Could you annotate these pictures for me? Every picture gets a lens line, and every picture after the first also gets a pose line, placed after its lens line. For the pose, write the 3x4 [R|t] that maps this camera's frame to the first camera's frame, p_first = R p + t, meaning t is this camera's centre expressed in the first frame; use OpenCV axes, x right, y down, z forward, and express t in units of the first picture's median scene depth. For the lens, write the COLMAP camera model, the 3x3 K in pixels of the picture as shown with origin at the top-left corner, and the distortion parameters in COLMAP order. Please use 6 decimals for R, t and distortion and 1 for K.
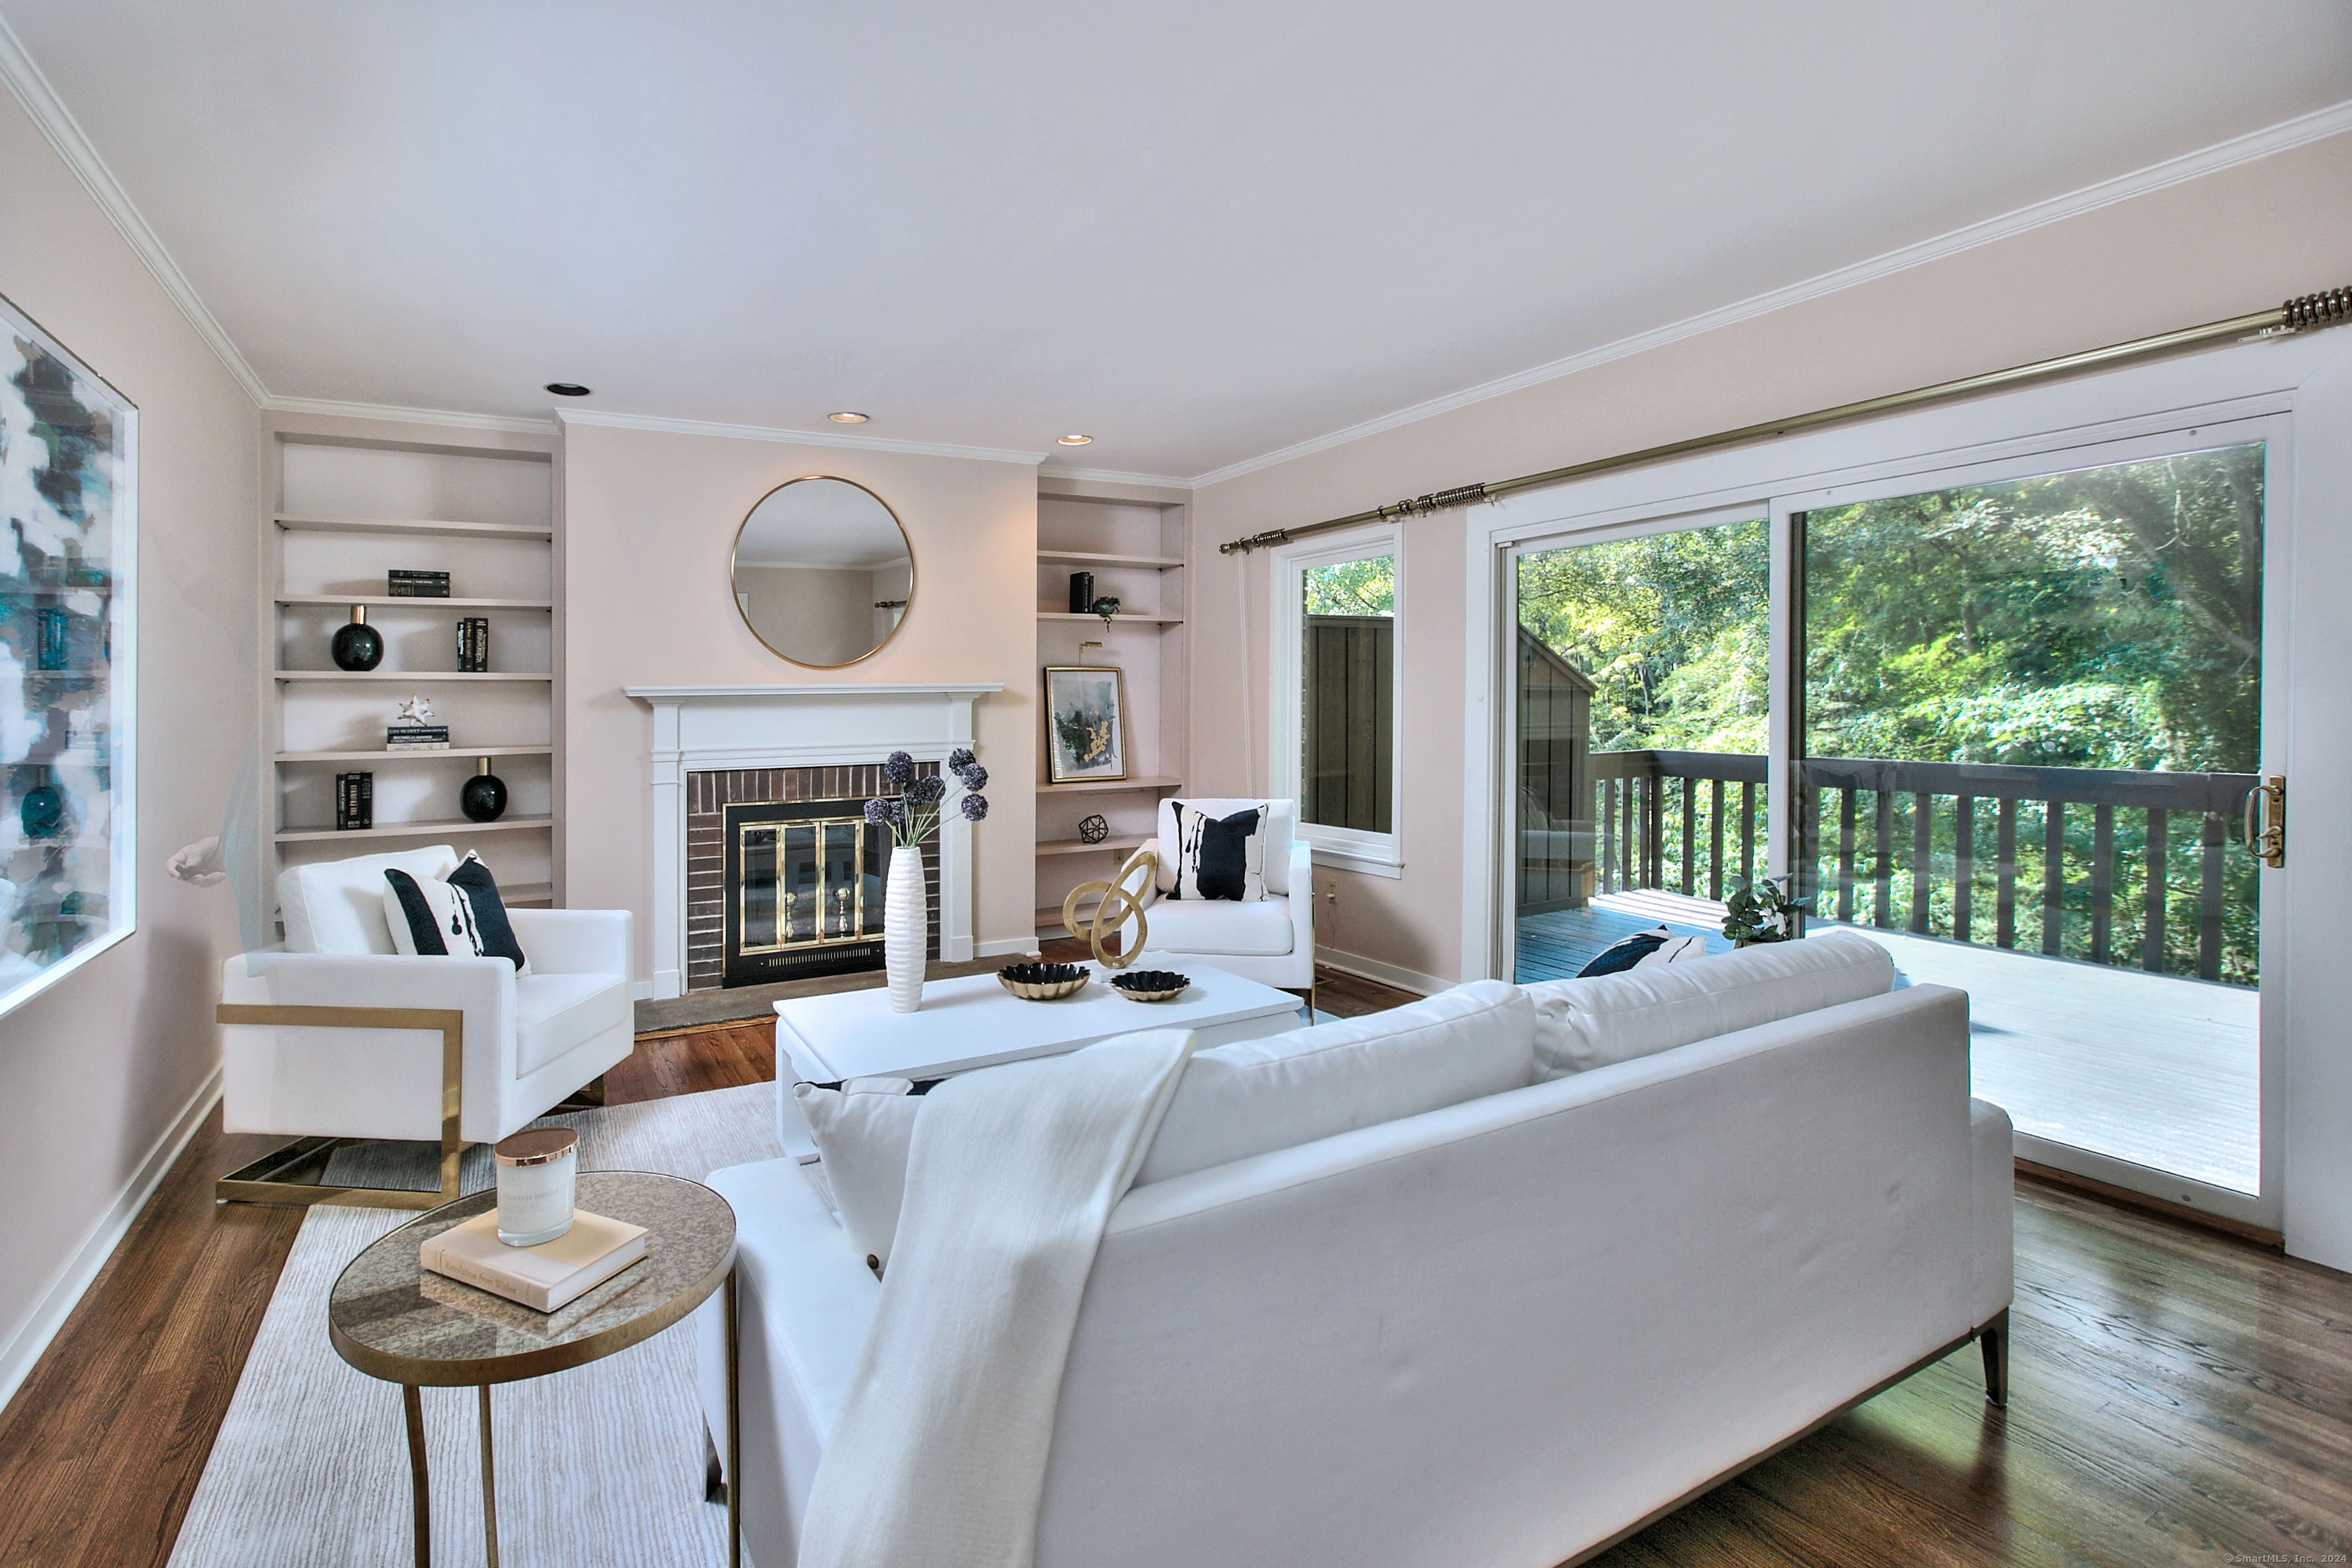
lens RADIAL K [[1091.4, 0, 1044.6], [0, 1091.4, 675.2], [0, 0, 1]] dist [-0.002559, -0.000187]
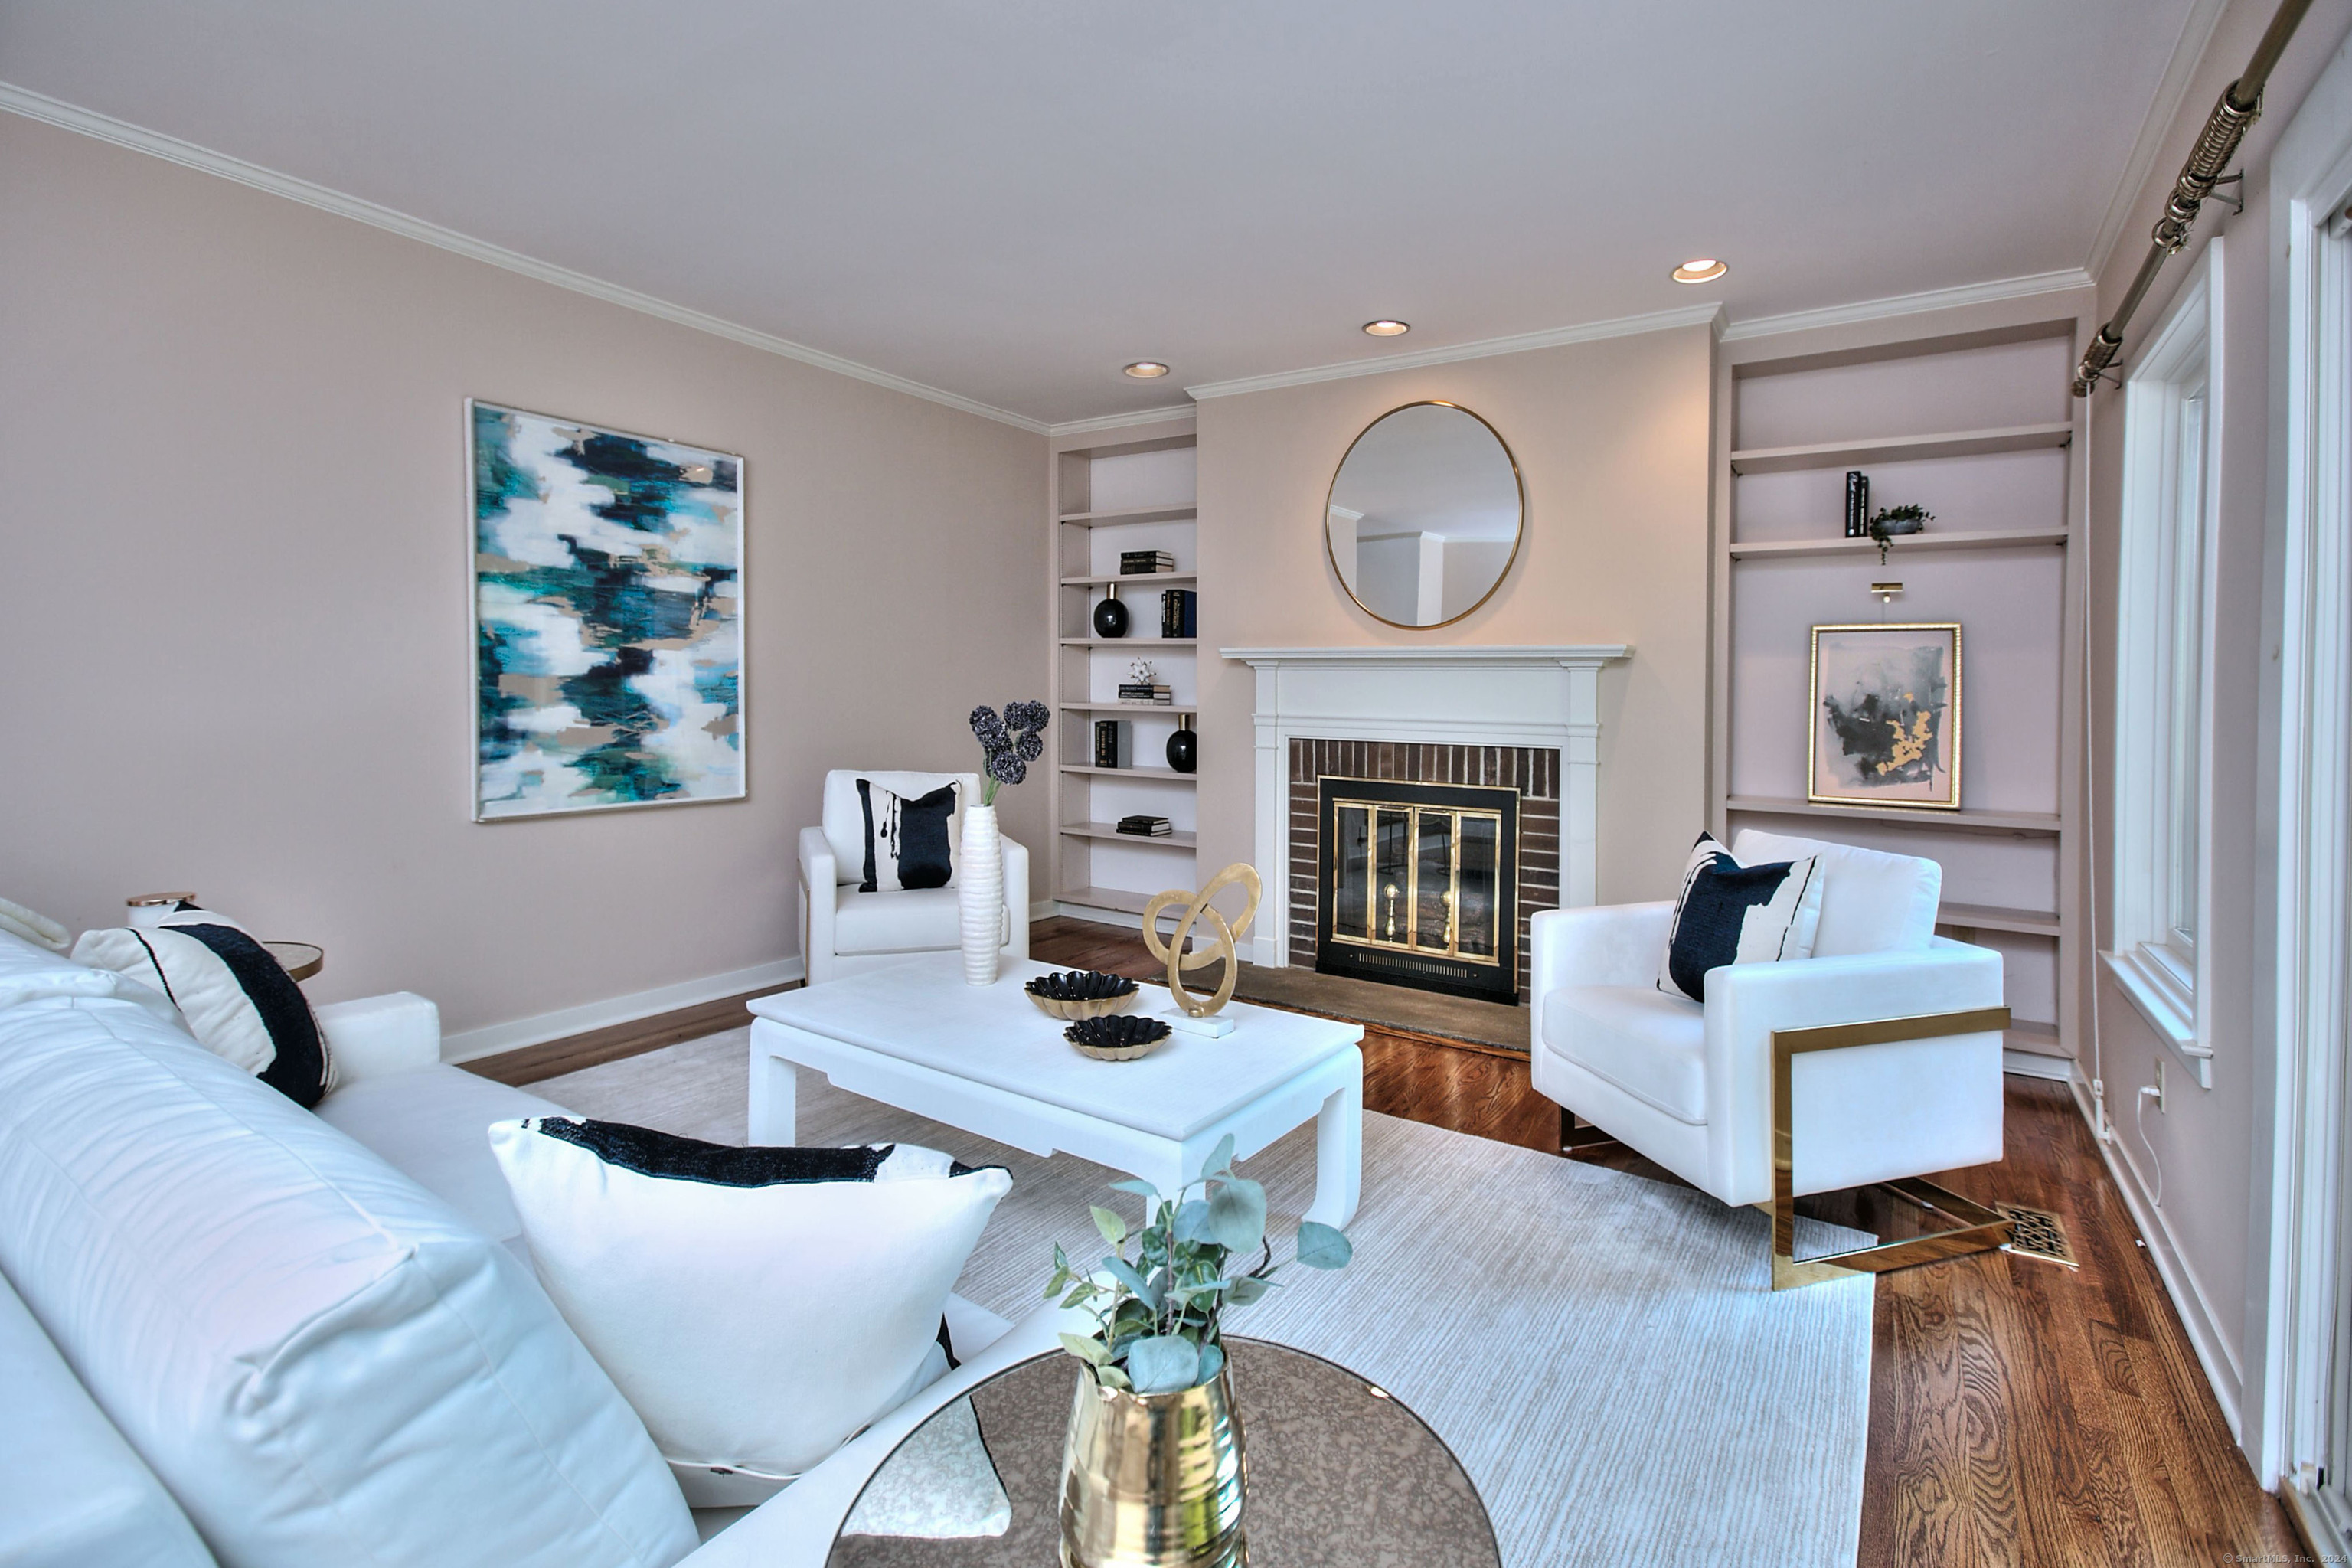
lens RADIAL K [[1091.4, 0, 1100.2], [0, 1091.4, 673.0], [0, 0, 1]] dist [-0.002559, -0.000187]
pose [[0.516307, 0.016399, -0.856246, 0.408225], [-0.007493, 0.999865, 0.014631, 0.017668], [0.856371, -0.001138, 0.516361, 0.353143]]
